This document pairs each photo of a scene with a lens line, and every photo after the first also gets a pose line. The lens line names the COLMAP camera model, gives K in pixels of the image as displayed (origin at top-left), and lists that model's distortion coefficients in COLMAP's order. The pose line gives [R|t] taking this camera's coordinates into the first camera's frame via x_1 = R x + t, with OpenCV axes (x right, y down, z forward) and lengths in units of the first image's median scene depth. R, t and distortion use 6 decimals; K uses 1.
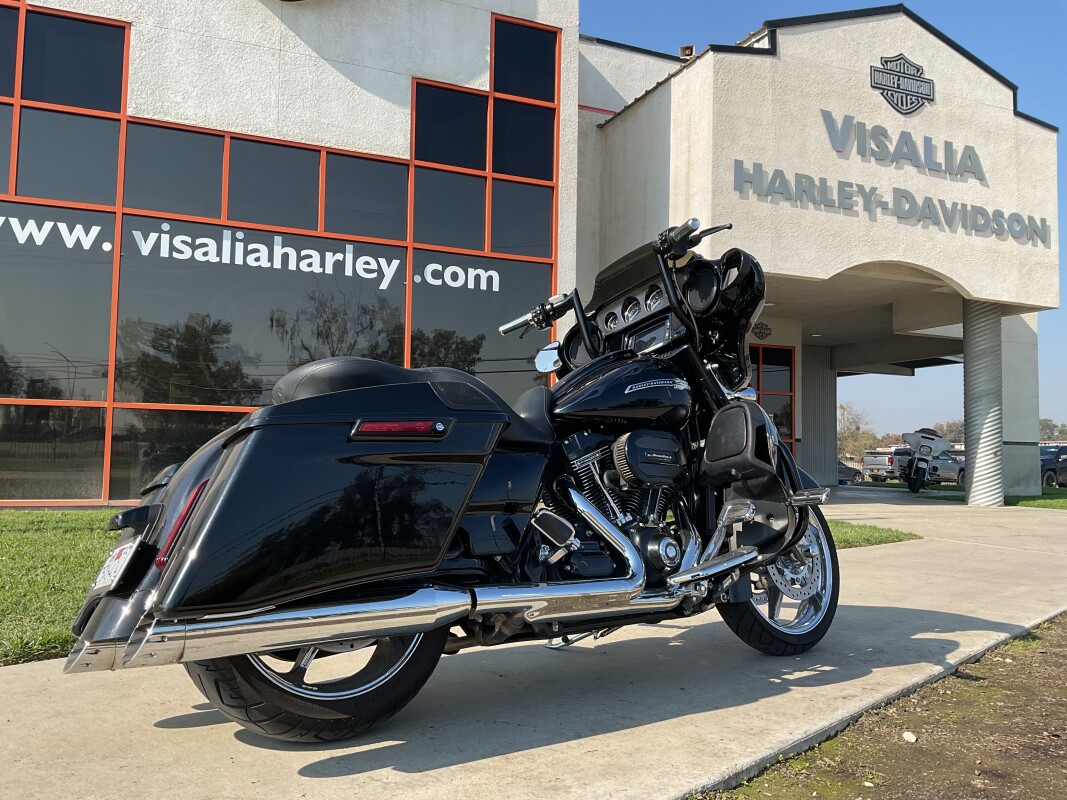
lens RADIAL K [[865.3, 0, 529.5], [0, 865.3, 397.2], [0, 0, 1]] dist [0.078822, -0.149597]
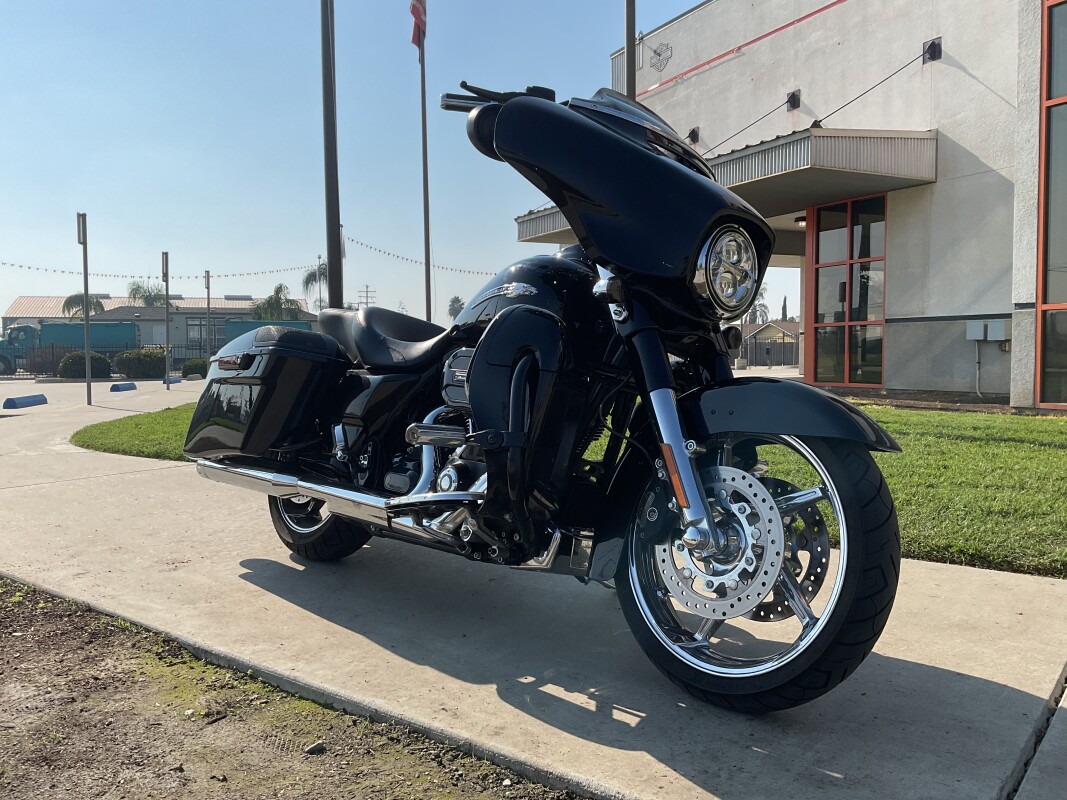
lens RADIAL K [[865.3, 0, 529.5], [0, 865.3, 397.2], [0, 0, 1]] dist [0.078822, -0.149597]
pose [[0.078120, 0.030869, -0.996466, 0.845932], [0.083381, 0.995816, 0.037385, 0.048420], [0.993451, -0.086007, 0.075219, 0.809535]]
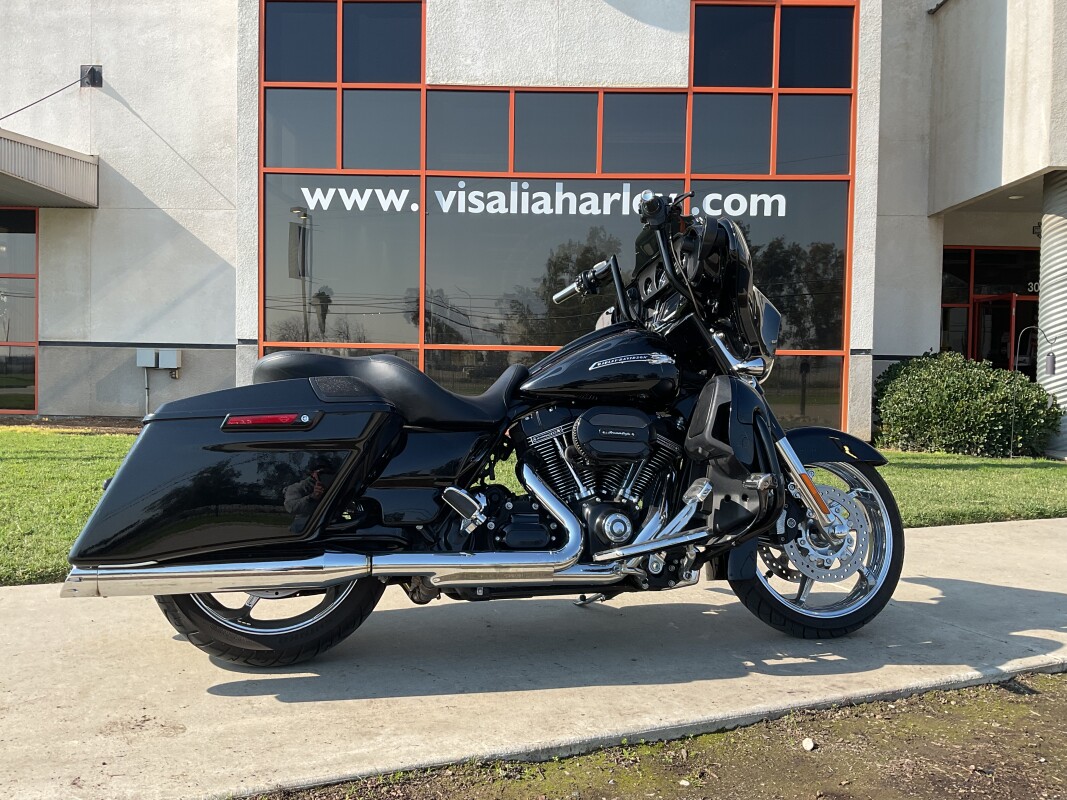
lens RADIAL K [[865.3, 0, 529.5], [0, 865.3, 397.2], [0, 0, 1]] dist [0.078822, -0.149597]
pose [[0.912070, 0.007961, -0.409957, 0.380644], [0.028351, 0.996194, 0.082420, -0.048147], [0.409053, -0.086795, 0.908373, 0.038540]]
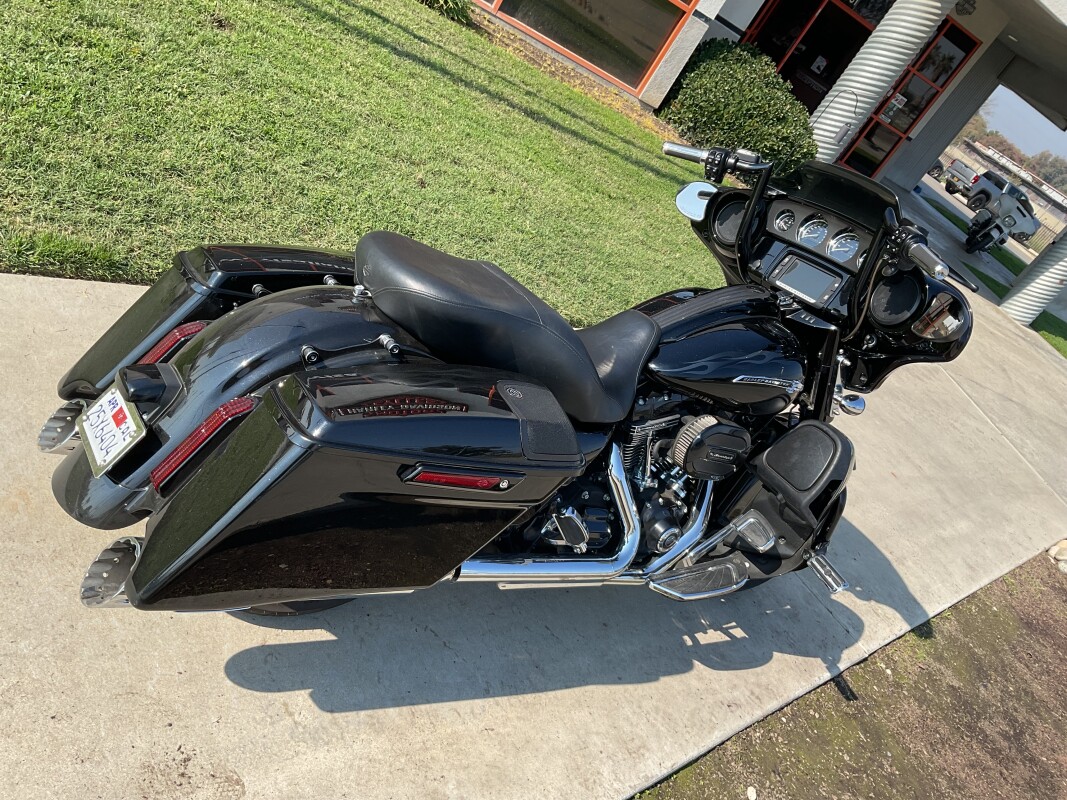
lens RADIAL K [[865.3, 0, 529.5], [0, 865.3, 397.2], [0, 0, 1]] dist [0.078822, -0.149597]
pose [[0.861284, 0.490736, 0.131787, -0.137814], [-0.482018, 0.707015, 0.517483, -0.279657], [0.160772, -0.509224, 0.845484, 0.194201]]
